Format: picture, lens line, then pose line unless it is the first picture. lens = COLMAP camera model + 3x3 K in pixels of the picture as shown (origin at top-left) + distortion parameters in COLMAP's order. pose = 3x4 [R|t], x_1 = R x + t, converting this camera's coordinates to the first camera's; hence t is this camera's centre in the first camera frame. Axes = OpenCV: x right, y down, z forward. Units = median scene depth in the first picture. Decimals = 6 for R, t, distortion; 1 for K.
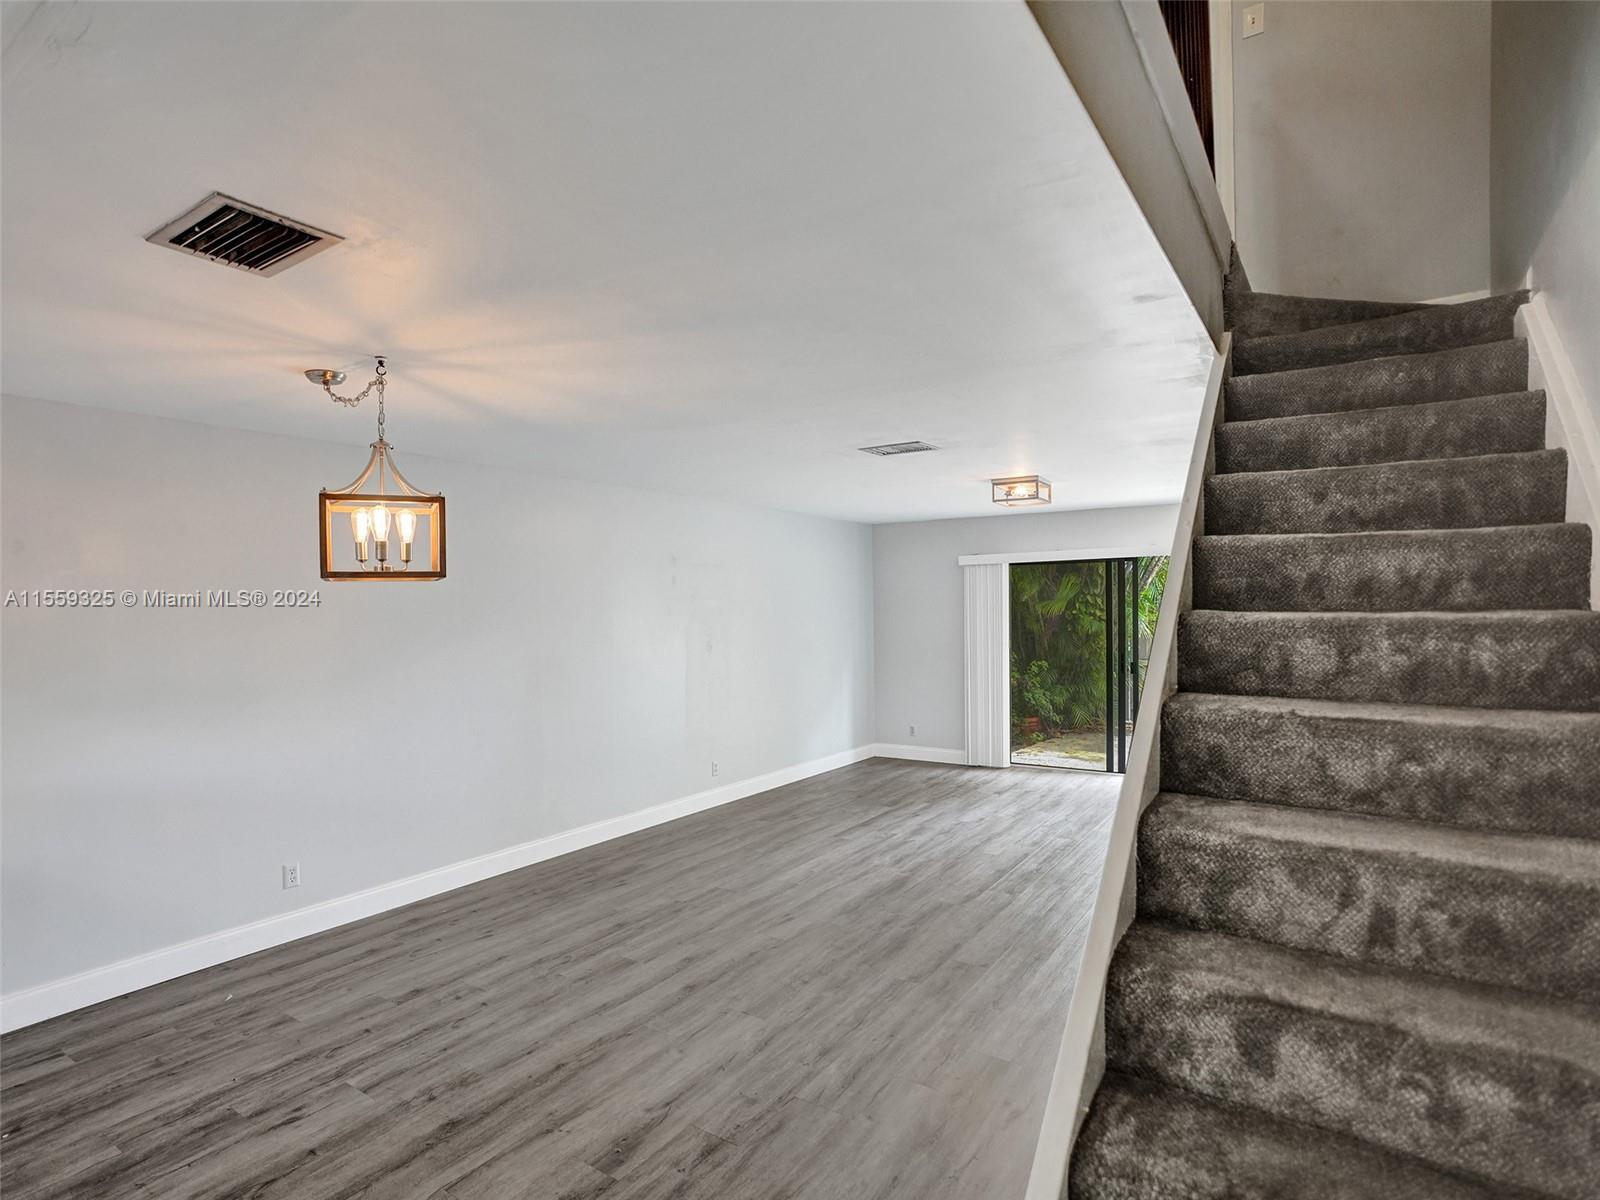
lens RADIAL K [[842.0, 0, 800.4], [0, 842.0, 629.9], [0, 0, 1]] dist [-0.041833, 0.029612]
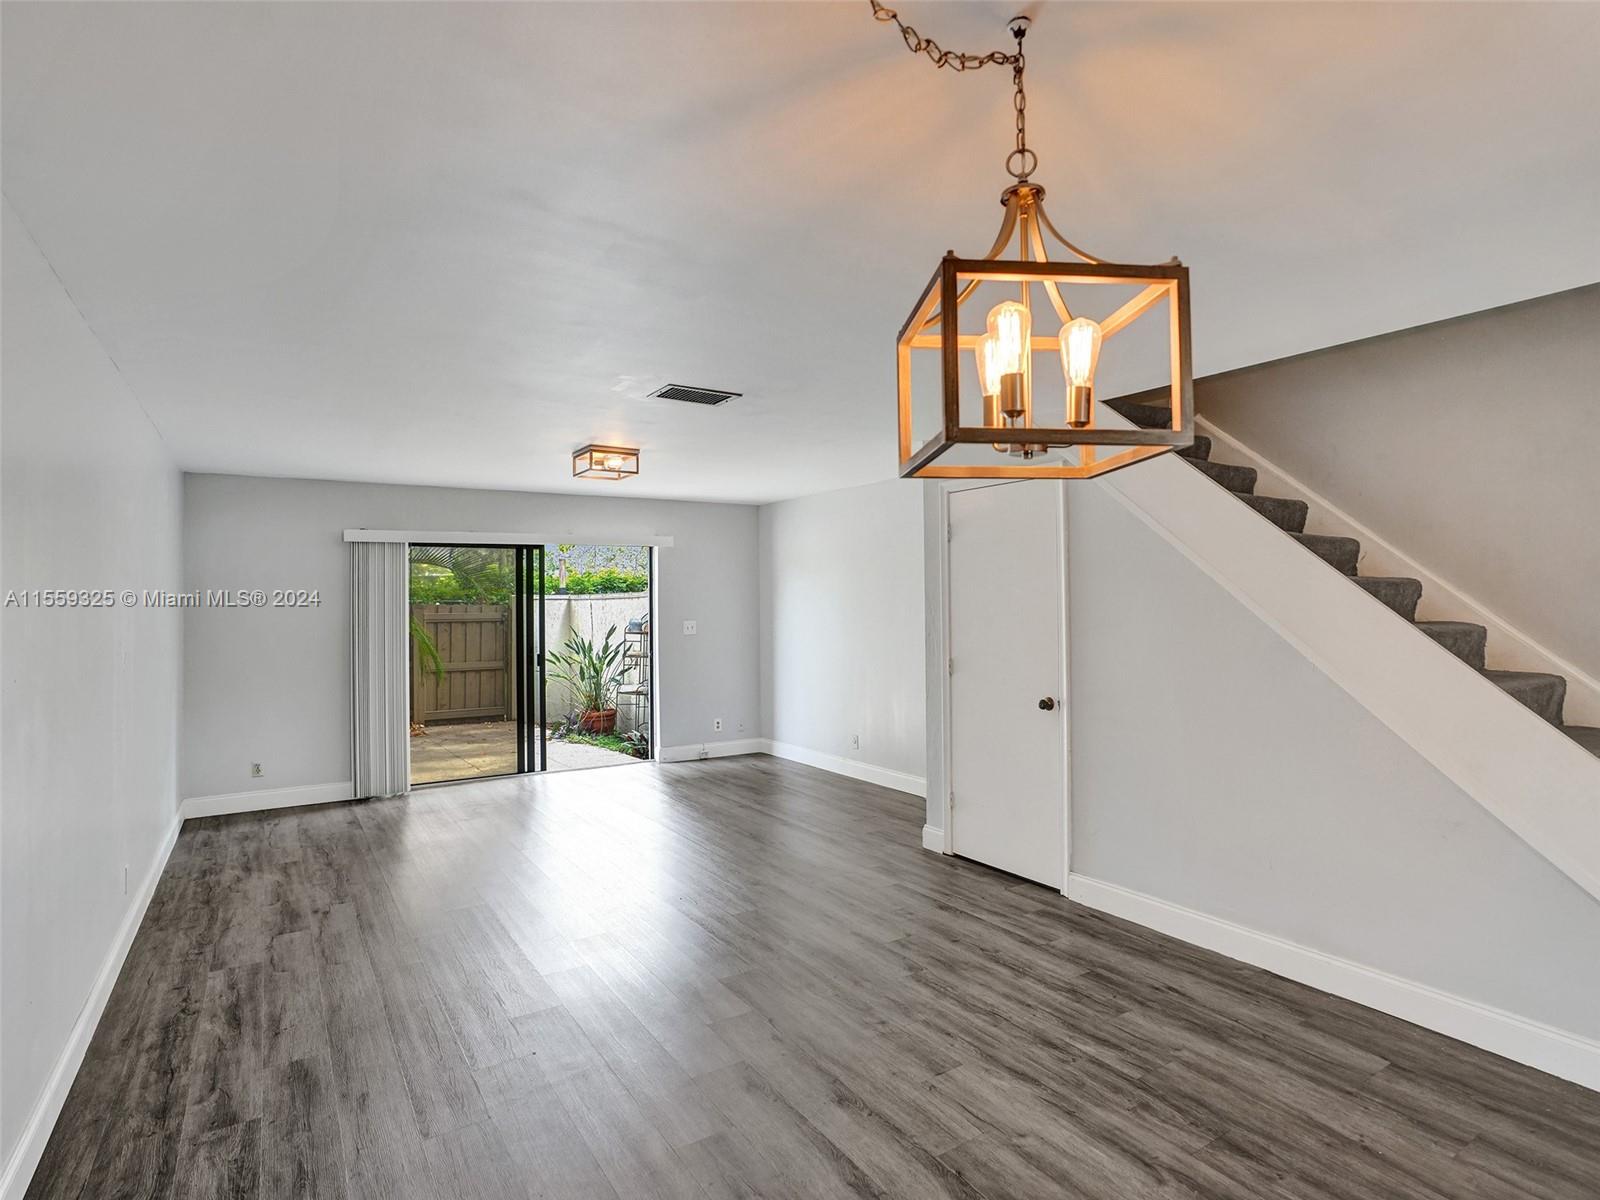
lens RADIAL K [[842.0, 0, 806.7], [0, 842.0, 602.9], [0, 0, 1]] dist [-0.041833, 0.029612]
pose [[0.391816, 0.011226, 0.919975, -0.998111], [0.025612, 0.999405, -0.023103, 0.031623], [-0.919687, 0.032614, 0.391295, 0.933219]]
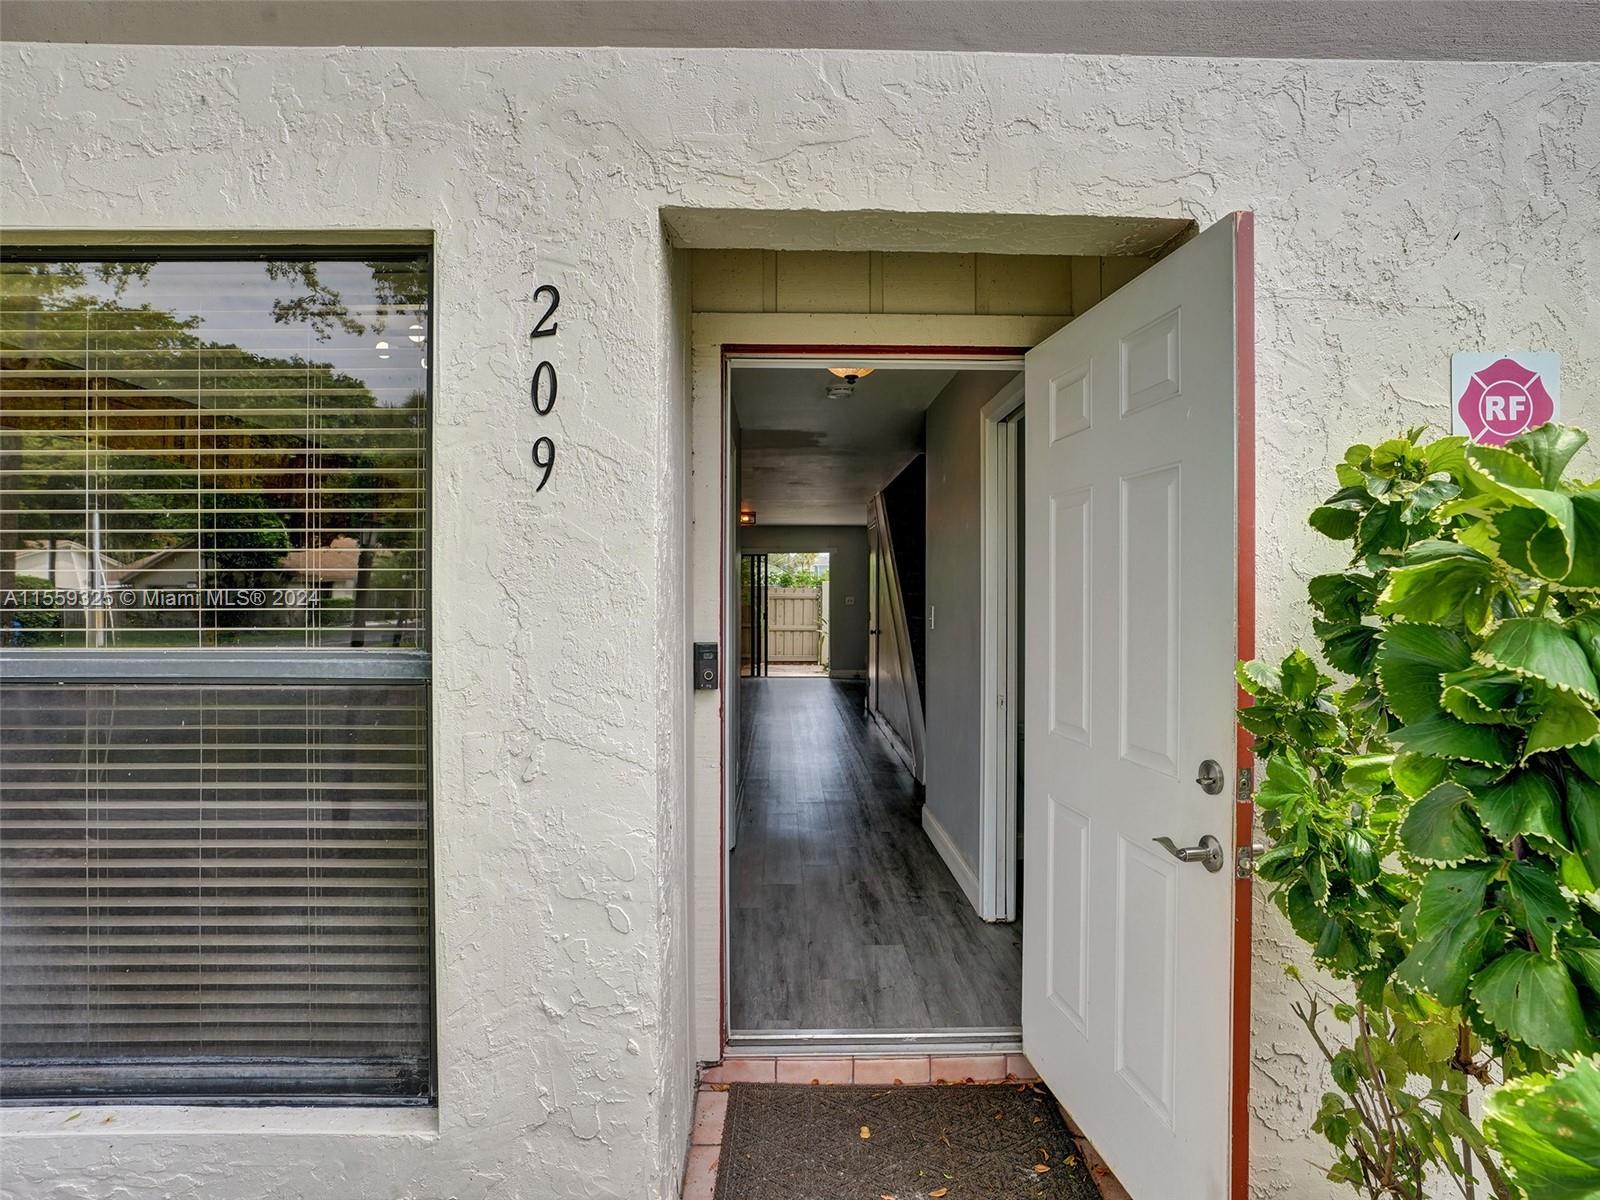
lens RADIAL K [[857.9, 0, 795.8], [0, 857.9, 598.8], [0, 0, 1]] dist [-0.000504, -0.000071]
pose [[0.826438, 0.003978, 0.563013, -1.542257], [0.010898, 0.999675, -0.023061, 0.141311], [-0.562922, 0.025194, 0.826126, -1.417883]]
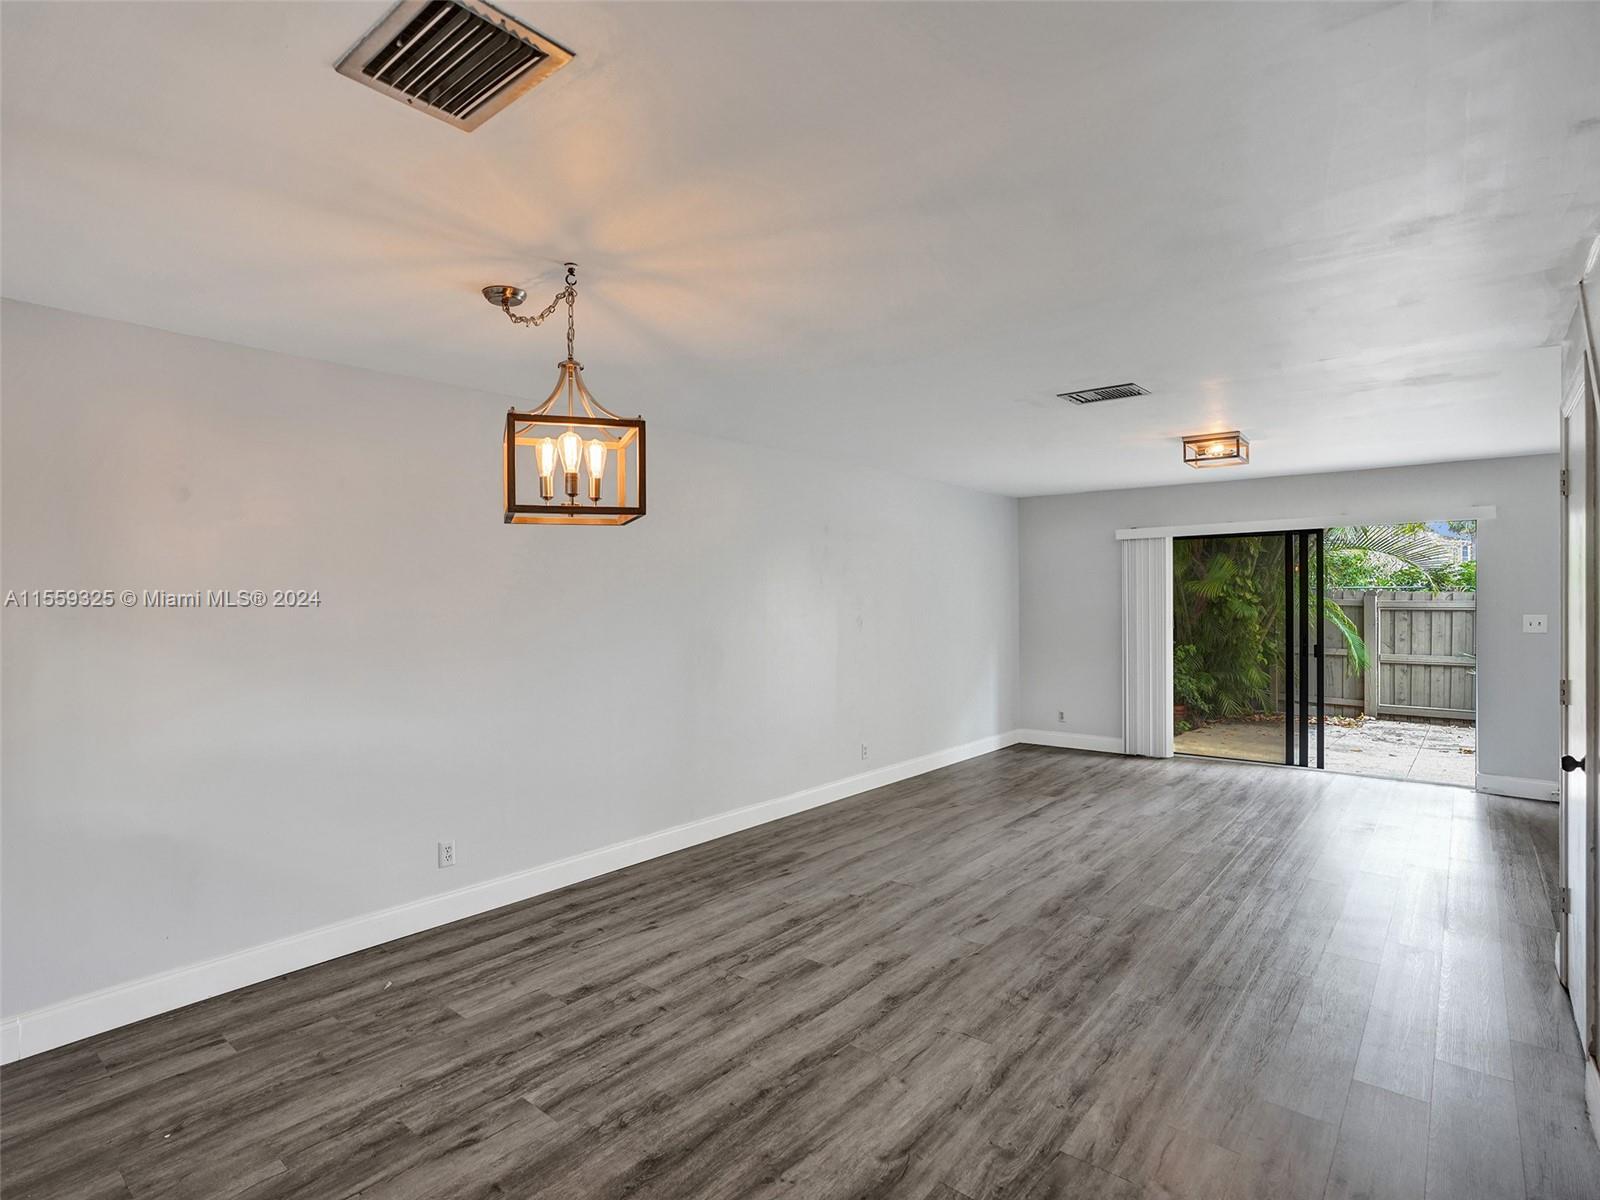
lens RADIAL K [[842.0, 0, 814.6], [0, 842.0, 601.1], [0, 0, 1]] dist [-0.041833, 0.029612]
pose [[0.995408, 0.008913, -0.095302, -0.167500], [-0.010662, 0.999784, -0.017852, 0.040400], [0.095123, 0.018786, 0.995288, 0.157912]]
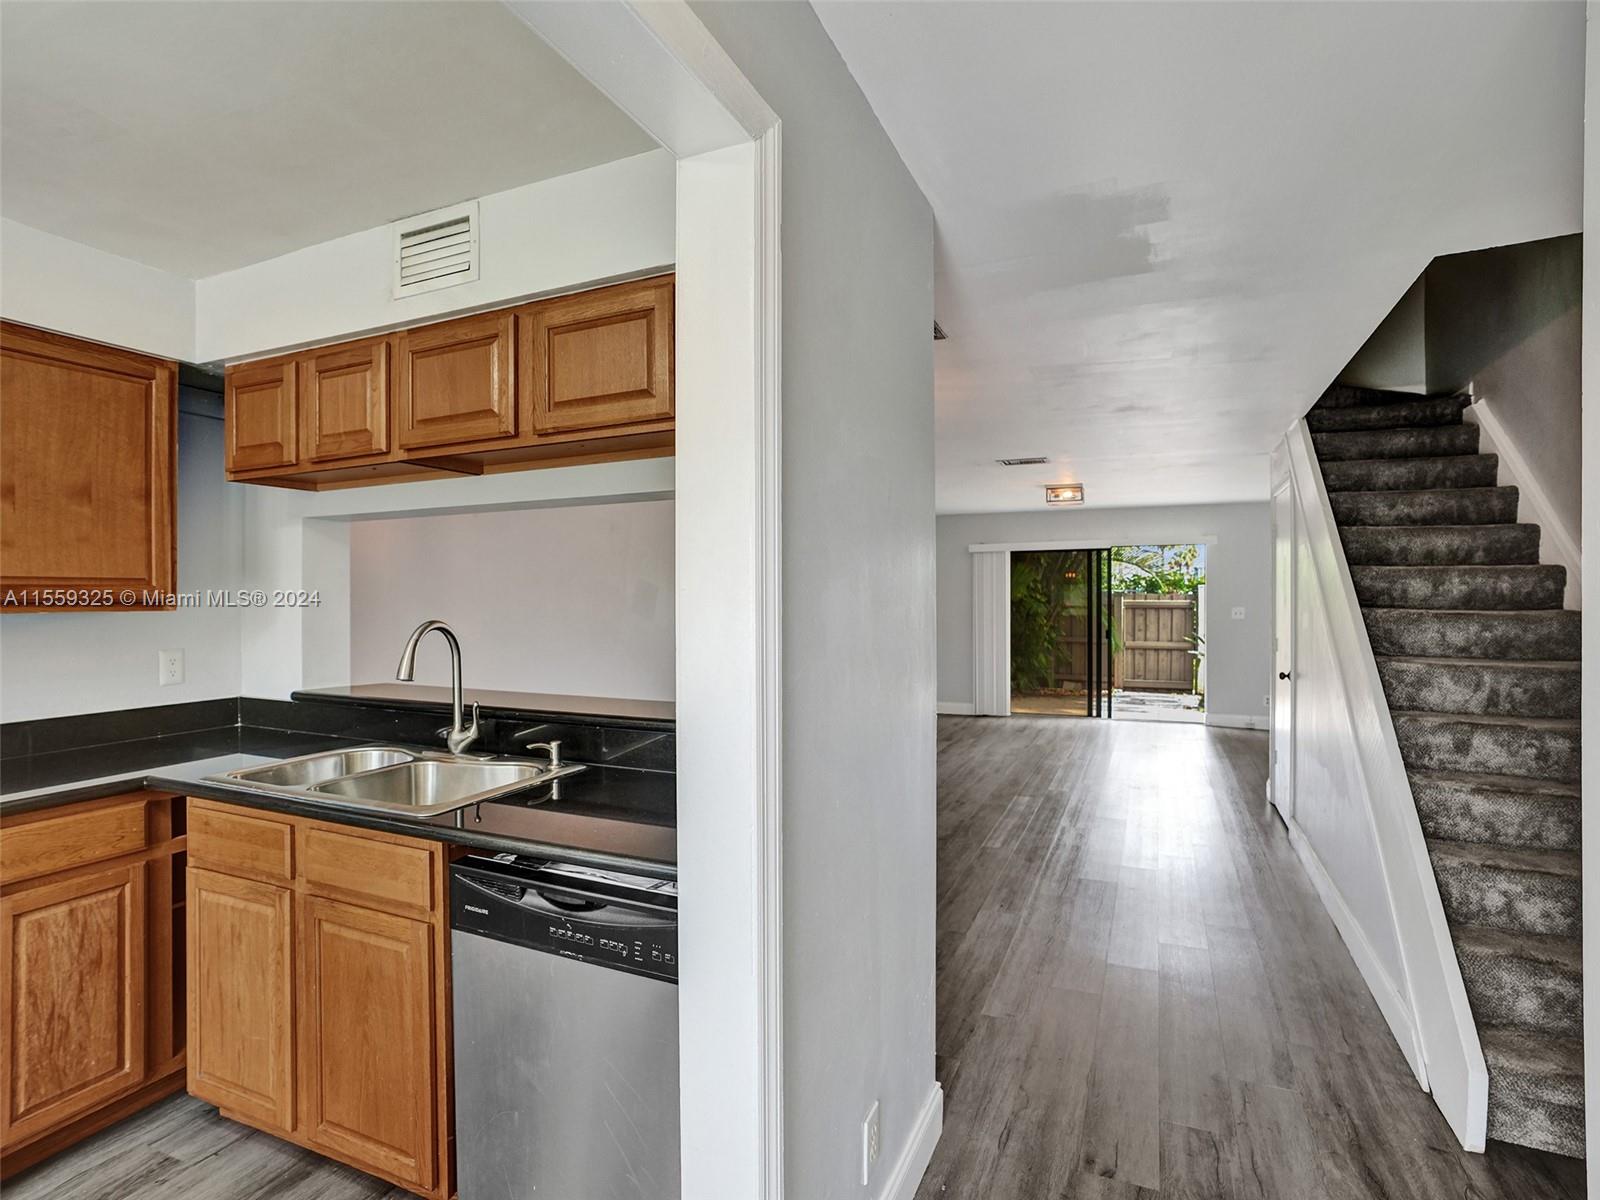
lens RADIAL K [[842.0, 0, 807.3], [0, 842.0, 597.2], [0, 0, 1]] dist [-0.041833, 0.029612]
pose [[0.983135, 0.013038, 0.182416, -0.782846], [-0.007935, 0.999557, -0.028677, 0.082222], [-0.182709, 0.026746, 0.982803, -0.447292]]
